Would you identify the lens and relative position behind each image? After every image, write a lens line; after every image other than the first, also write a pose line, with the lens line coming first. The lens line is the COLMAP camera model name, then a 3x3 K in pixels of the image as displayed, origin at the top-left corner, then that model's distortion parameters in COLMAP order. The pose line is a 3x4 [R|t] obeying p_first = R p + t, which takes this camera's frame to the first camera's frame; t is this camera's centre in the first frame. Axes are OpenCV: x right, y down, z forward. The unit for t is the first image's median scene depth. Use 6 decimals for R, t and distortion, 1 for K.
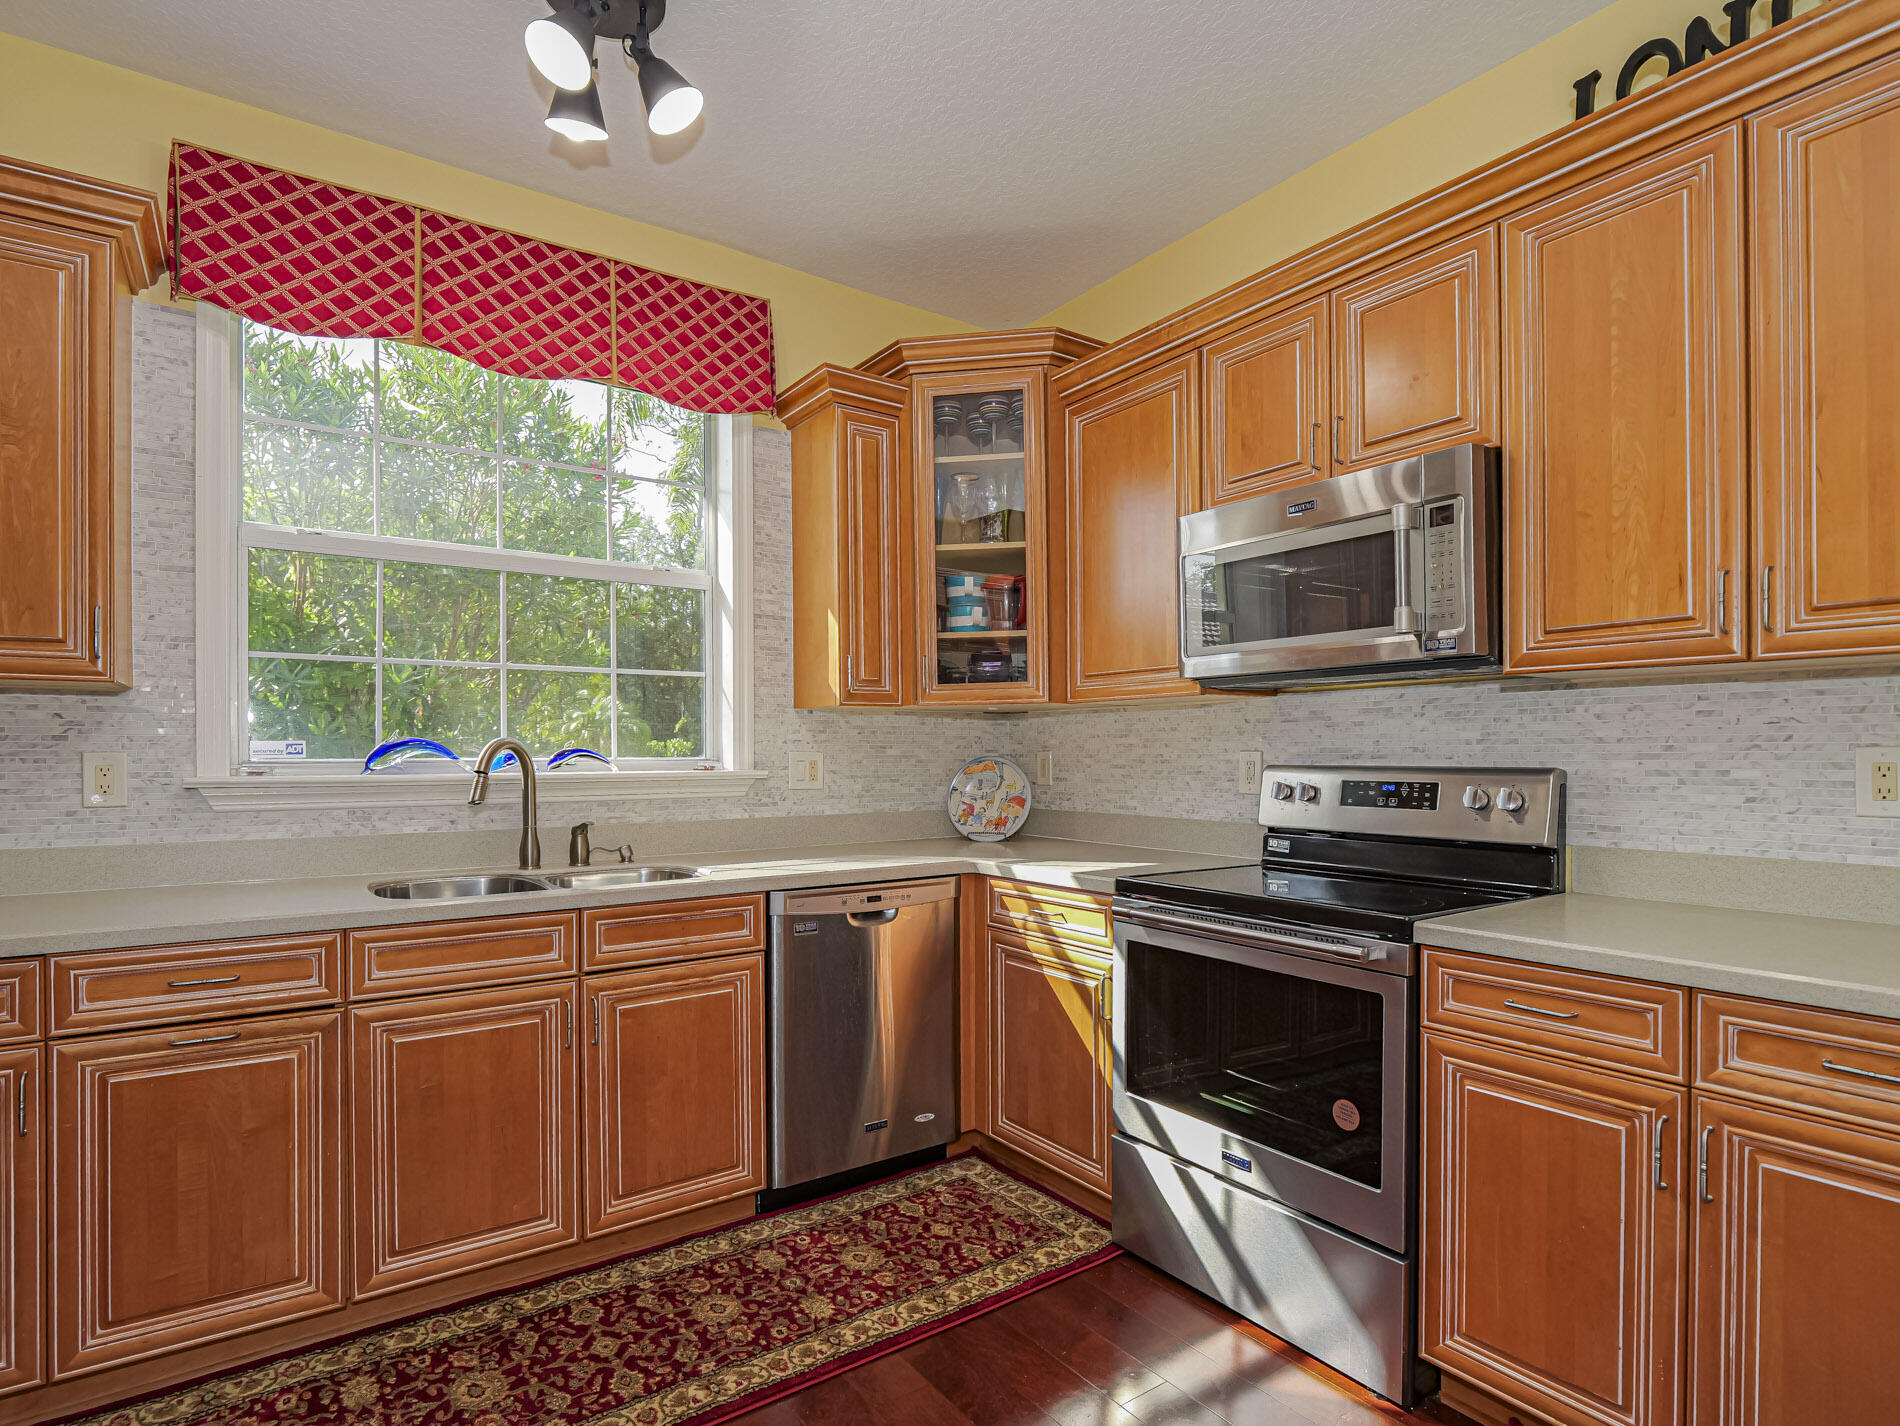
lens RADIAL K [[967.4, 0, 937.6], [0, 967.4, 747.5], [0, 0, 1]] dist [-0.015008, -0.001114]
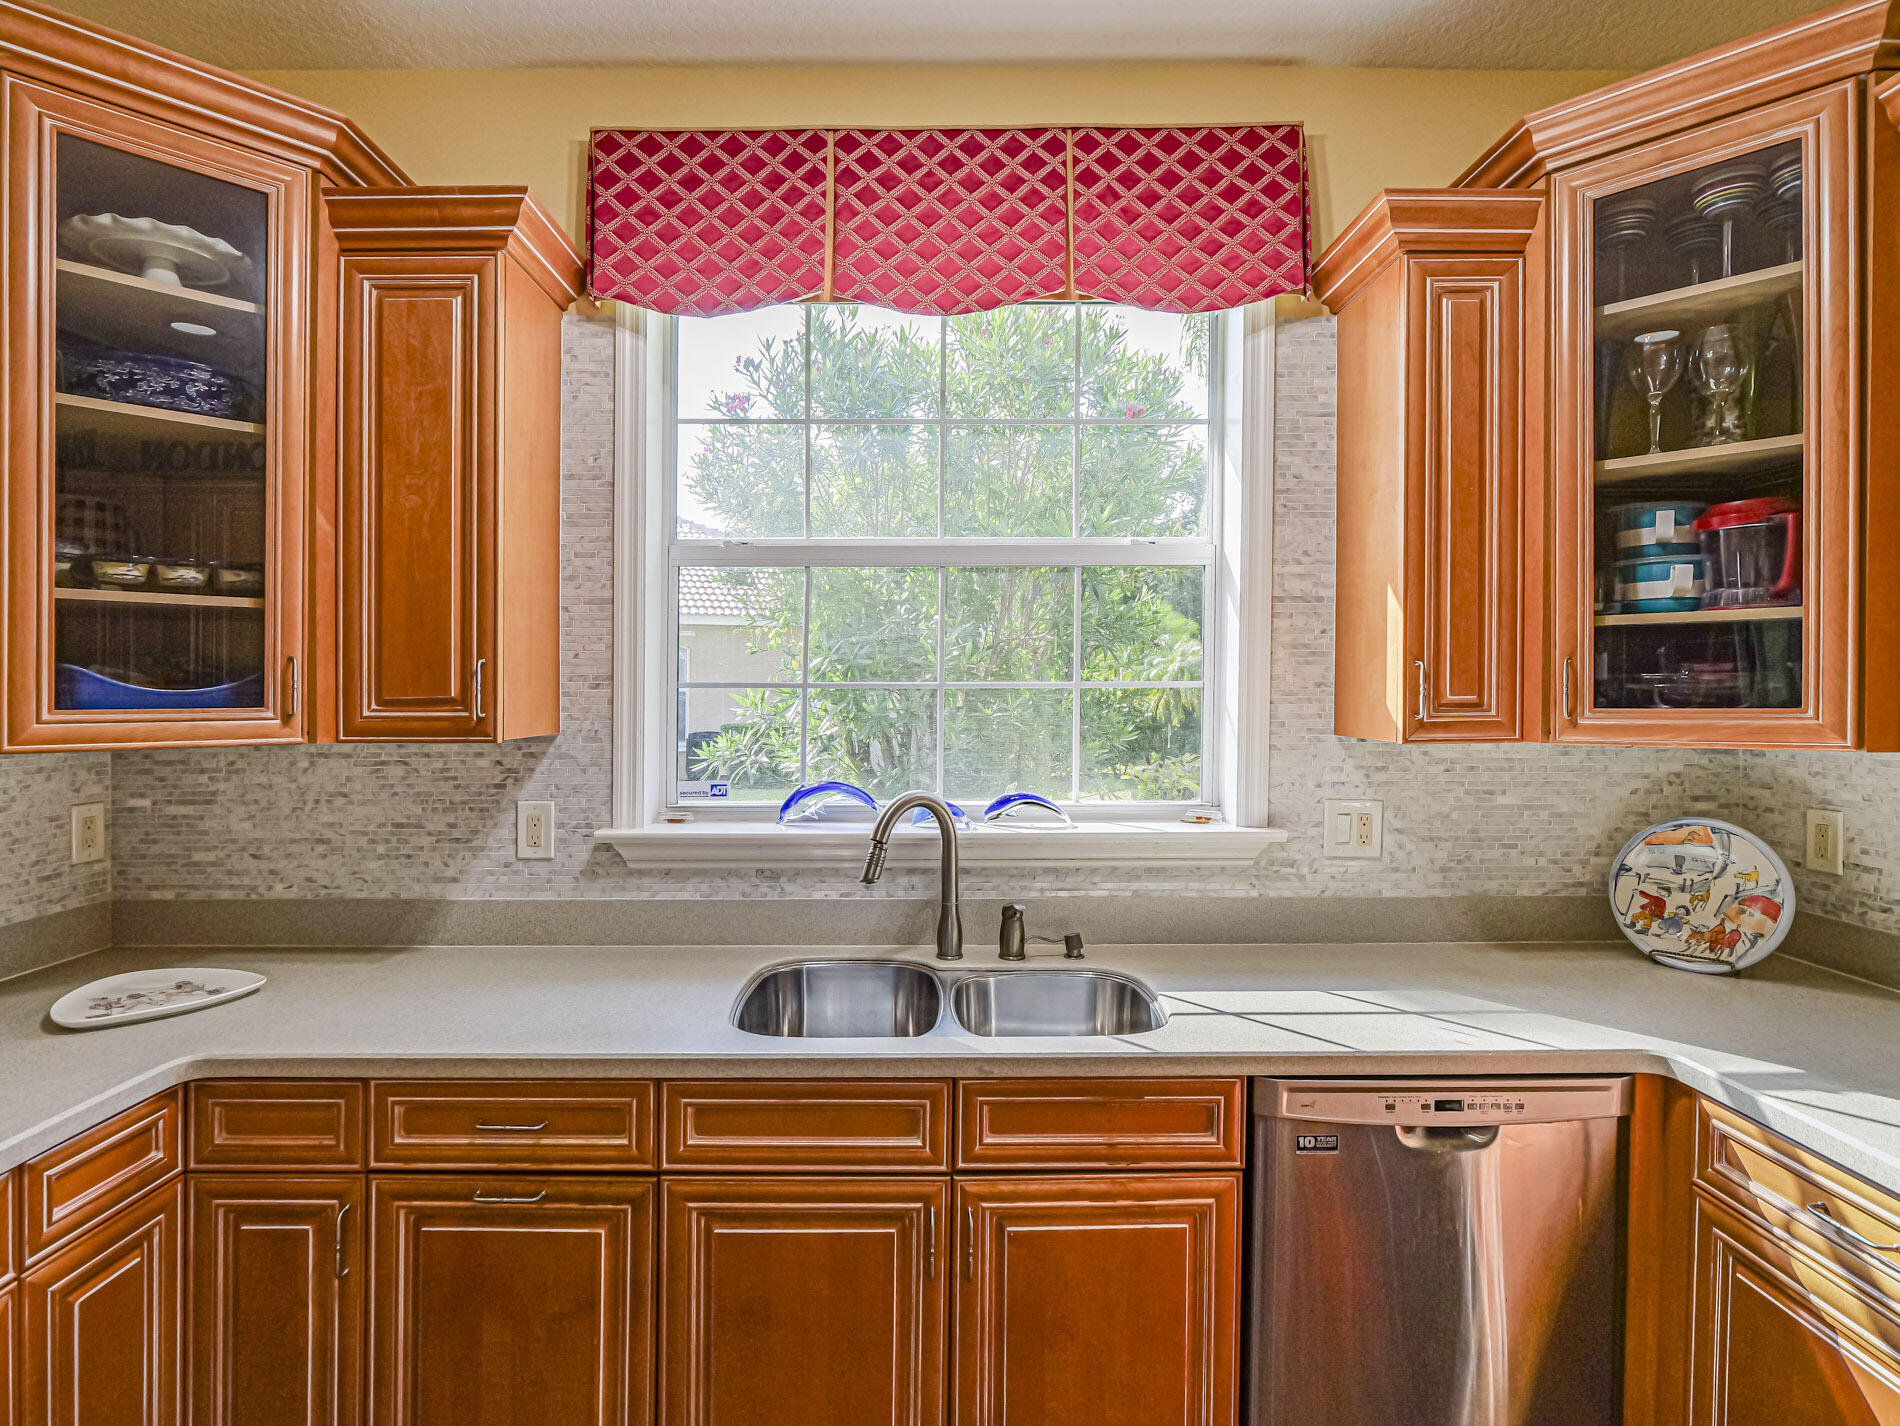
lens RADIAL K [[962.9, 0, 939.0], [0, 962.9, 710.6], [0, 0, 1]] dist [-0.008972, -0.000450]
pose [[0.822740, 0.018406, -0.568120, 0.003979], [0.001756, 0.999389, 0.034922, -0.085831], [0.568415, -0.029729, 0.822204, 0.319361]]
